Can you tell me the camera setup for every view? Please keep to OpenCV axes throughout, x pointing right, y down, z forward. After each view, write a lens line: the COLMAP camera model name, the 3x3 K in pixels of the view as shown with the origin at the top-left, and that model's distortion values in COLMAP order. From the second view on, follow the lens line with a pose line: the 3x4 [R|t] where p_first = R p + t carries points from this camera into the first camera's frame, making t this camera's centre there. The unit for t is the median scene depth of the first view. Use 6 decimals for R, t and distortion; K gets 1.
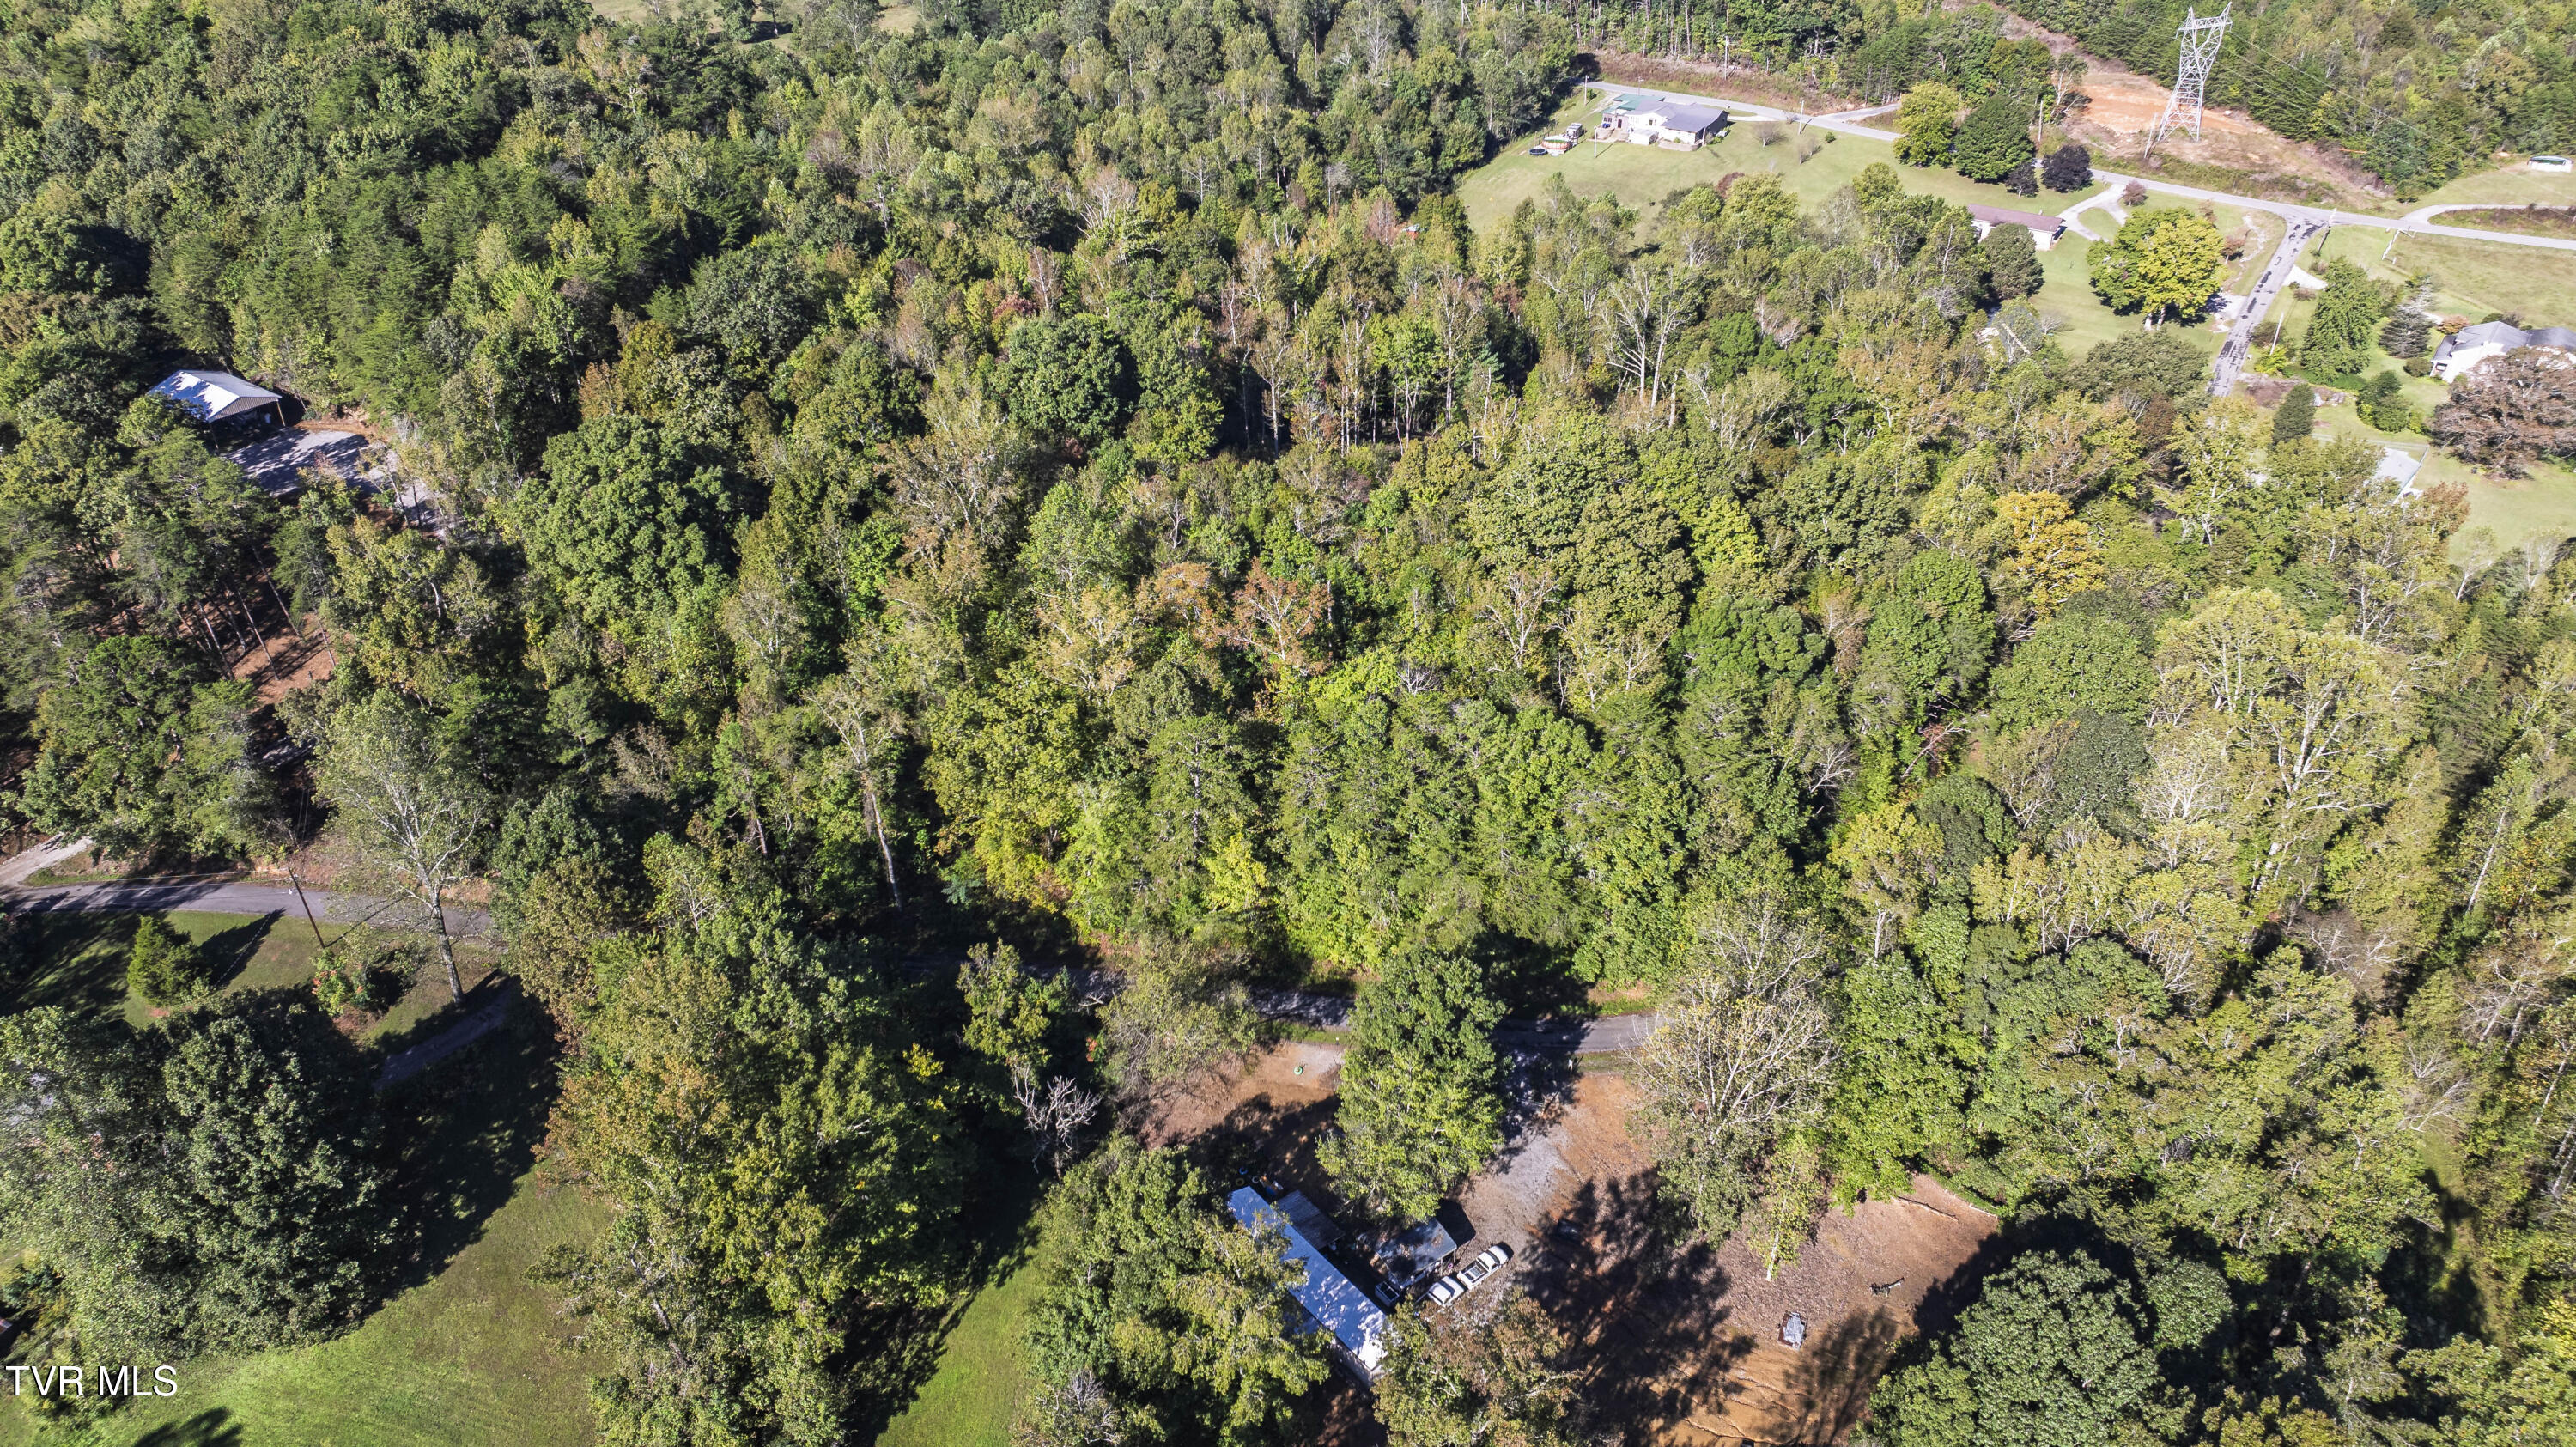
lens RADIAL K [[1817.0, 0, 1301.8], [0, 1817.0, 708.9], [0, 0, 1]] dist [-0.033424, 0.030164]
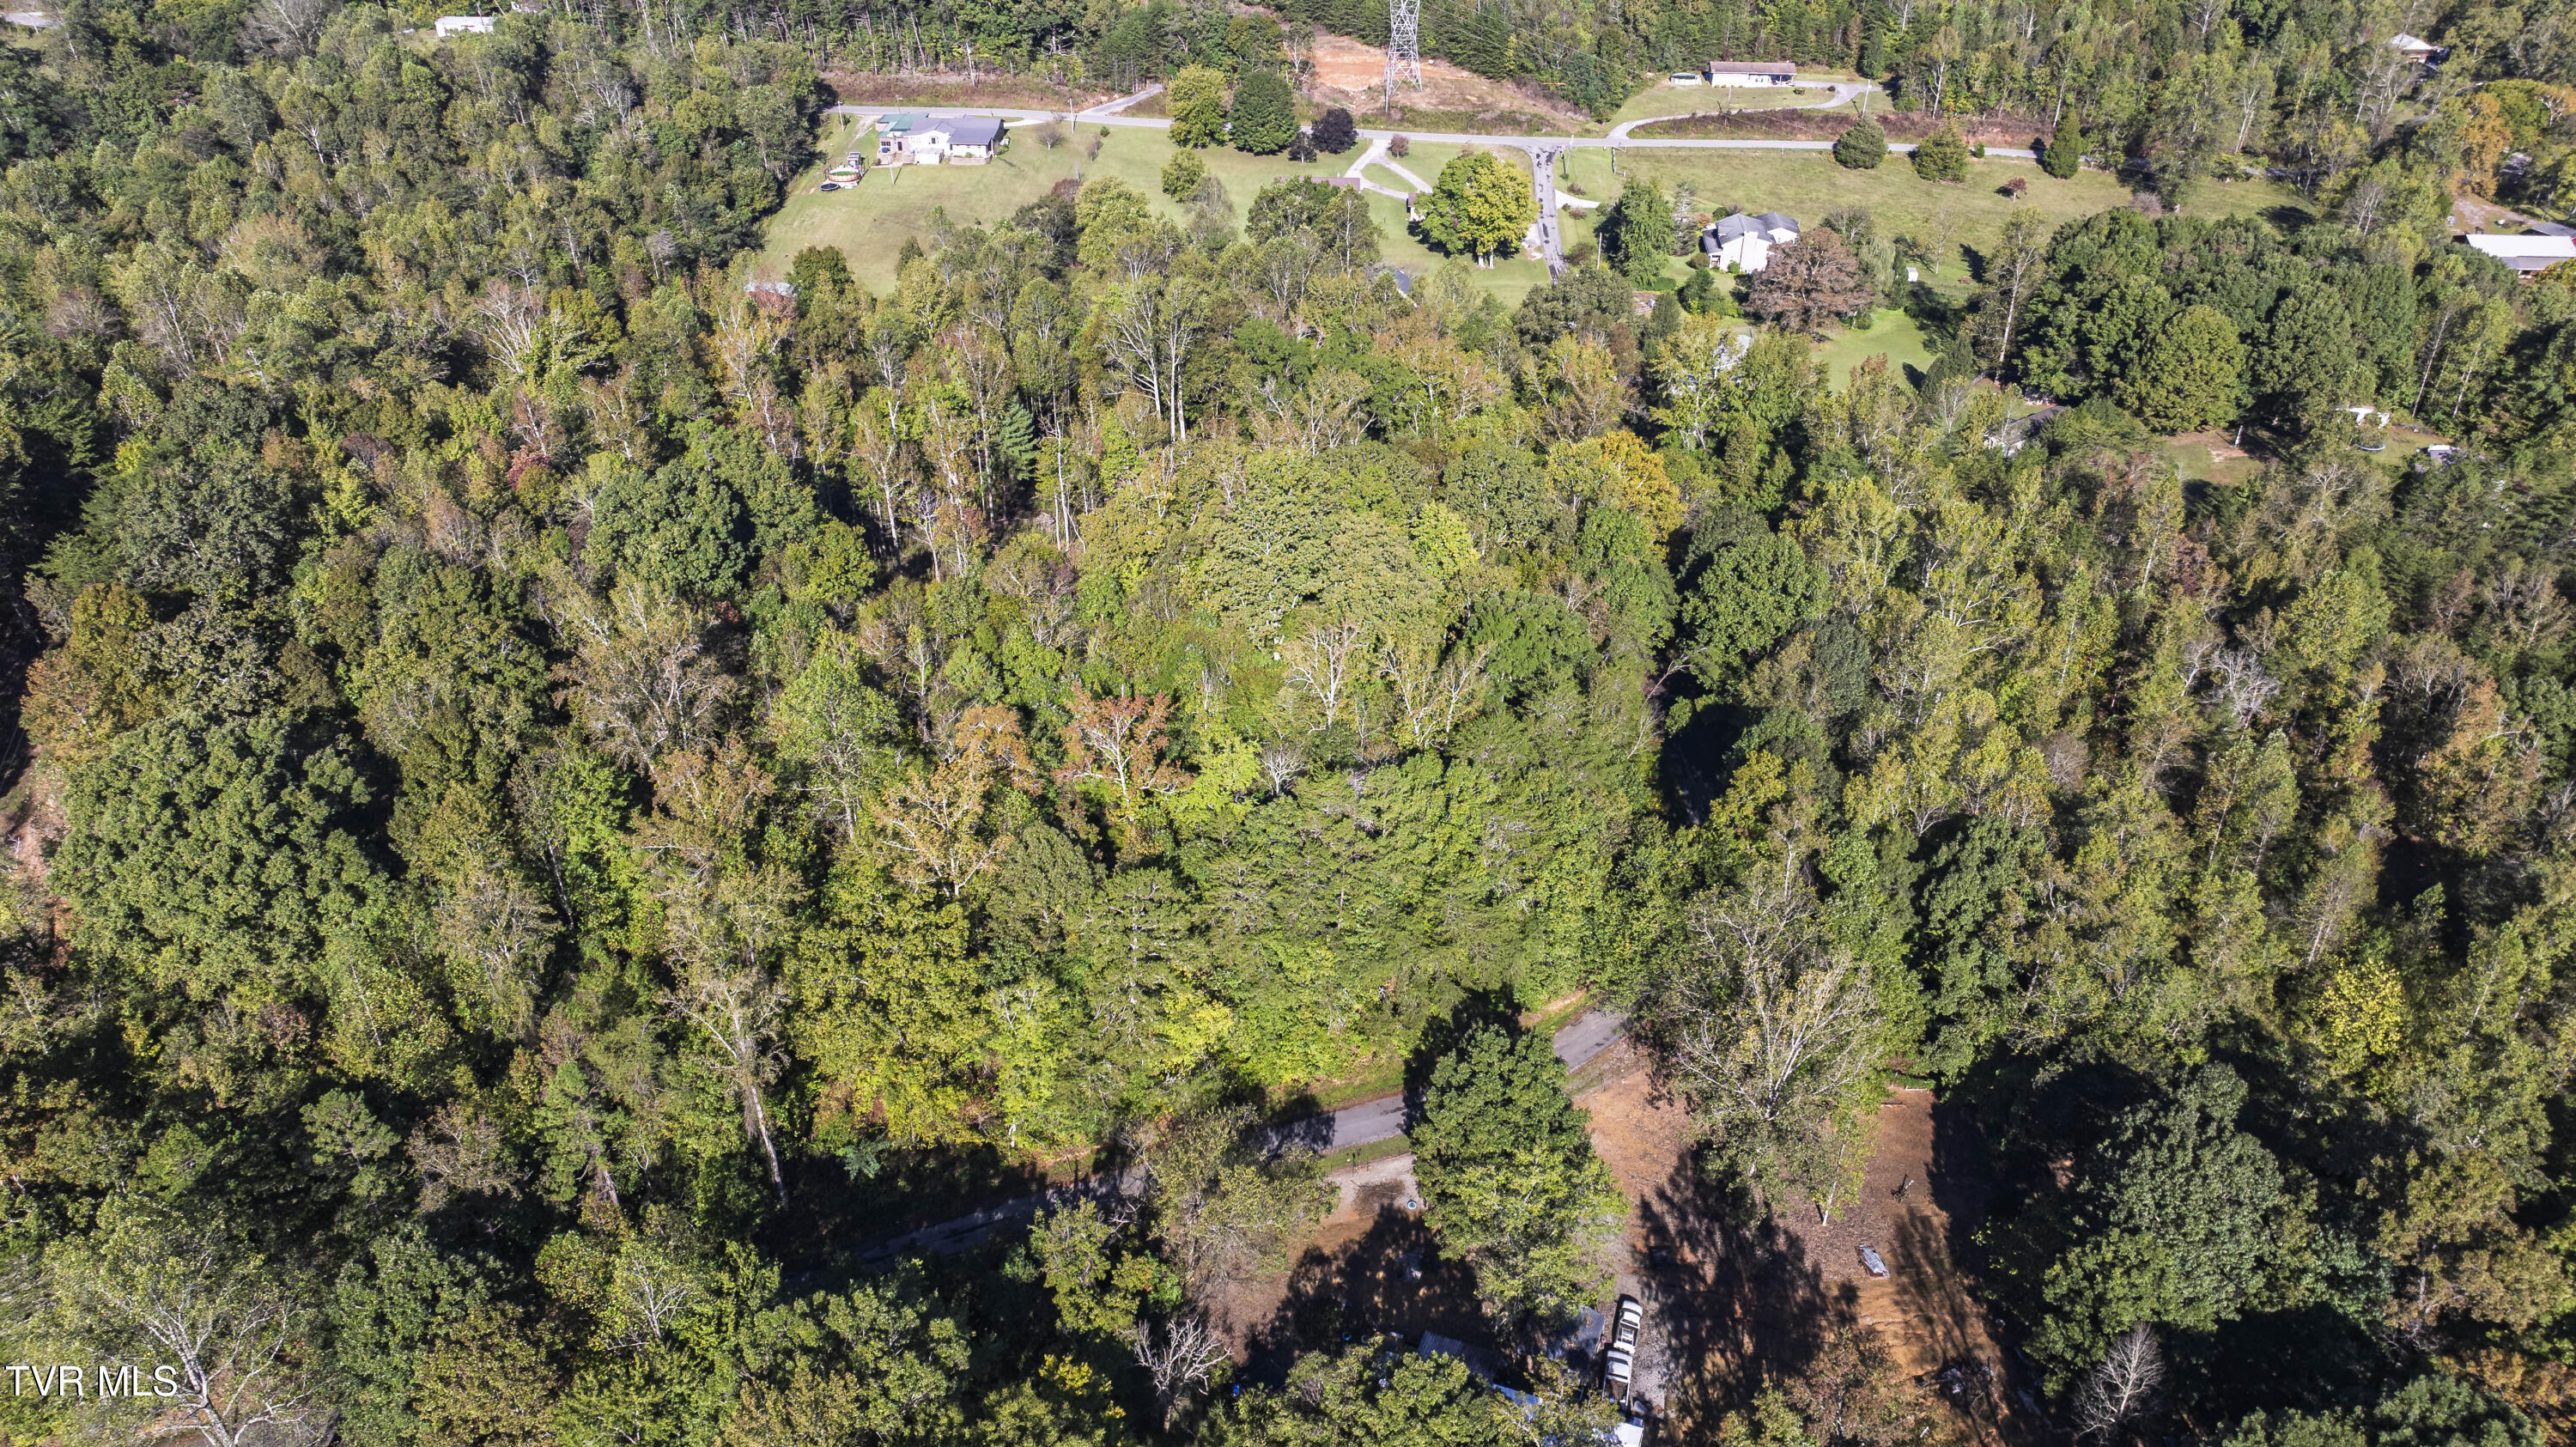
lens RADIAL K [[1817.0, 0, 1301.8], [0, 1817.0, 708.9], [0, 0, 1]] dist [-0.033424, 0.030164]
pose [[0.861649, -0.264617, 0.433058, -0.267410], [0.263625, 0.962525, 0.063616, -0.082368], [-0.433663, 0.059350, 0.899118, 0.127236]]
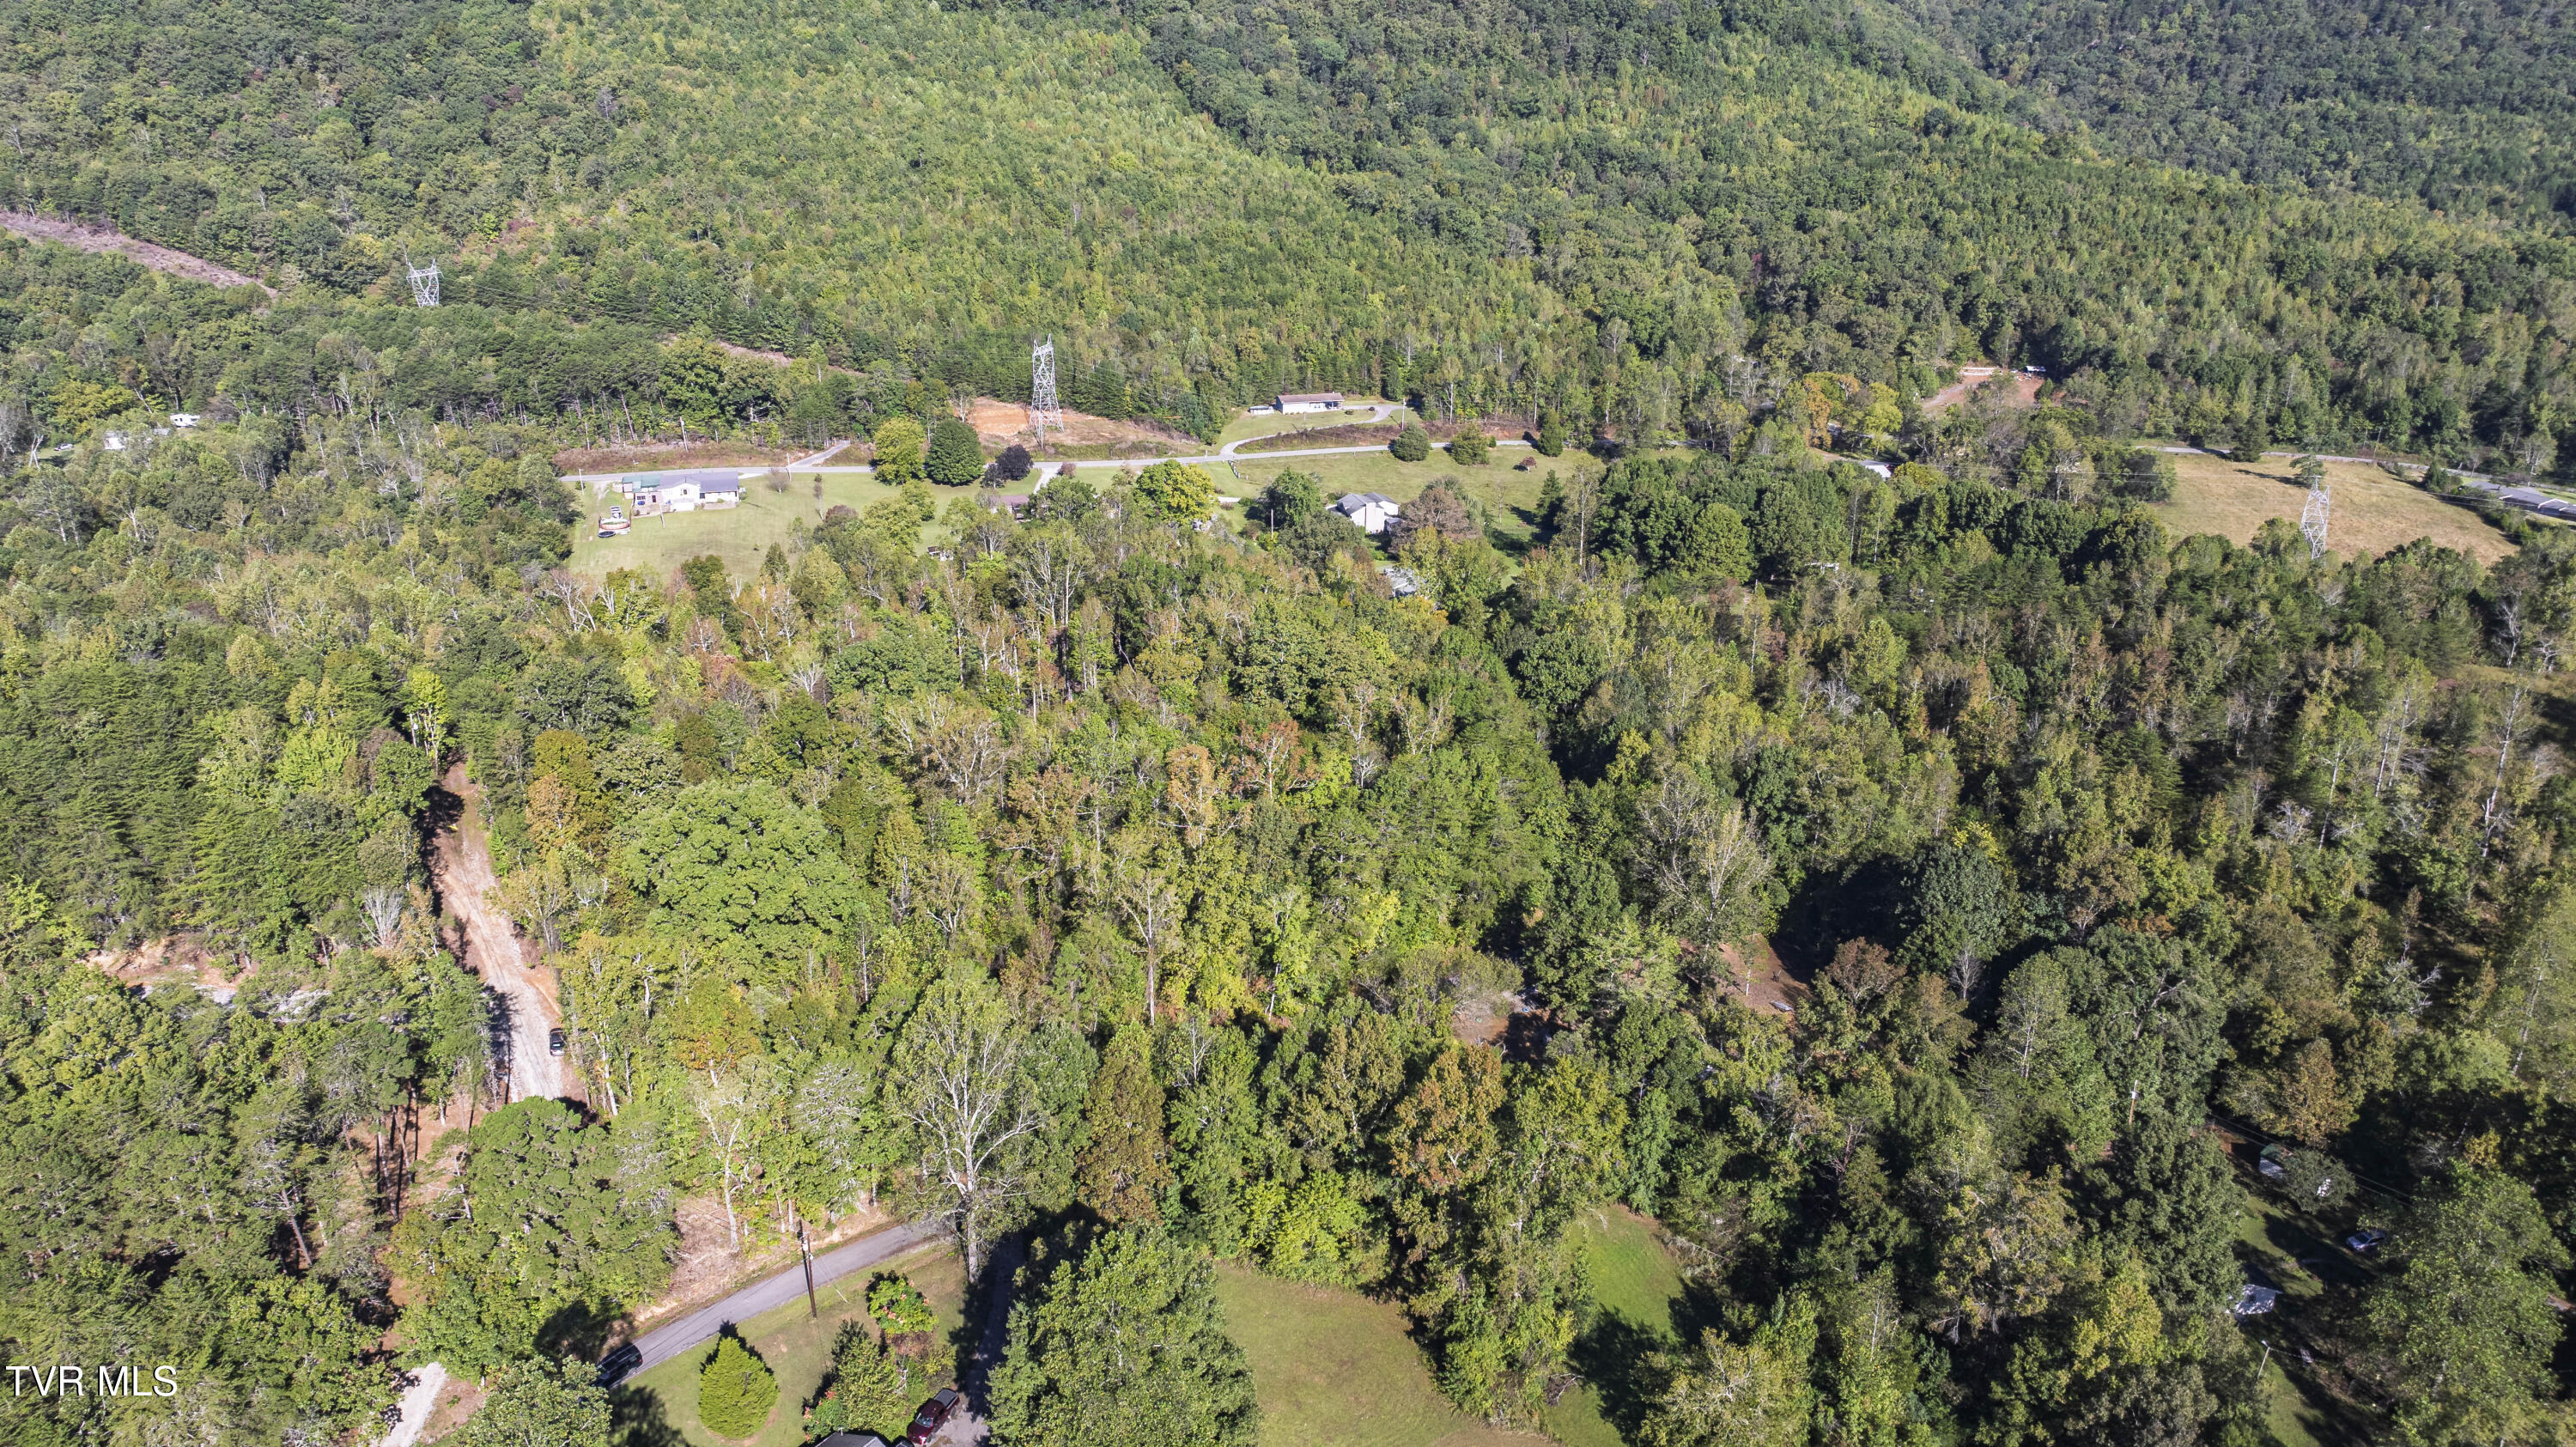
lens RADIAL K [[1805.6, 0, 1296.4], [0, 1805.6, 725.5], [0, 0, 1]] dist [-0.019325, -0.003085]
pose [[0.638291, -0.262926, 0.723502, -0.812082], [0.401076, 0.915803, -0.021030, -0.029403], [-0.657056, 0.303603, 0.690002, 0.040927]]
